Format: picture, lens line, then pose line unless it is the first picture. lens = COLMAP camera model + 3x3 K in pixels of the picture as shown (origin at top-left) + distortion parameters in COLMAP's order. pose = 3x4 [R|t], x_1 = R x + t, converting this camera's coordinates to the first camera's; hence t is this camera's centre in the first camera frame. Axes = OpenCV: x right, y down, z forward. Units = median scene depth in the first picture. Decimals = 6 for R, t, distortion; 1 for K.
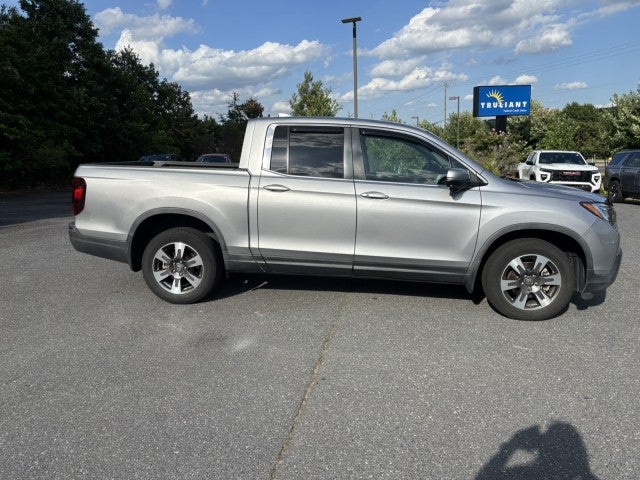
lens RADIAL K [[516.3, 0, 320.0], [0, 516.3, 240.0], [0, 0, 1]] dist [0.012721, -0.003119]
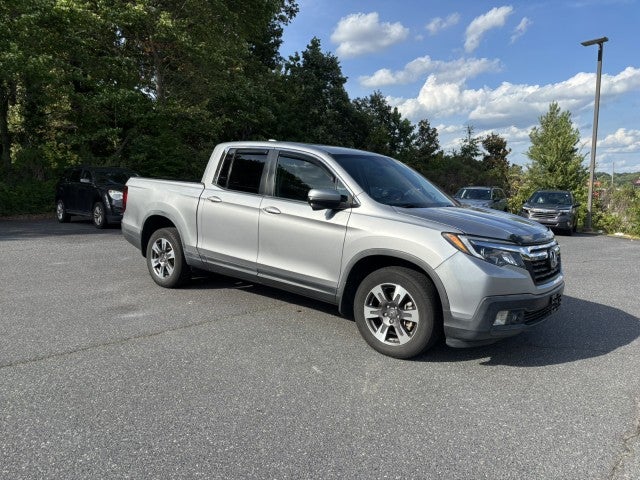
lens RADIAL K [[516.3, 0, 320.0], [0, 516.3, 240.0], [0, 0, 1]] dist [0.012721, -0.003119]
pose [[0.815545, 0.092105, -0.571317, 0.213191], [-0.133140, 0.990632, -0.030349, -0.001104], [0.563170, 0.100816, 0.820168, 0.043001]]
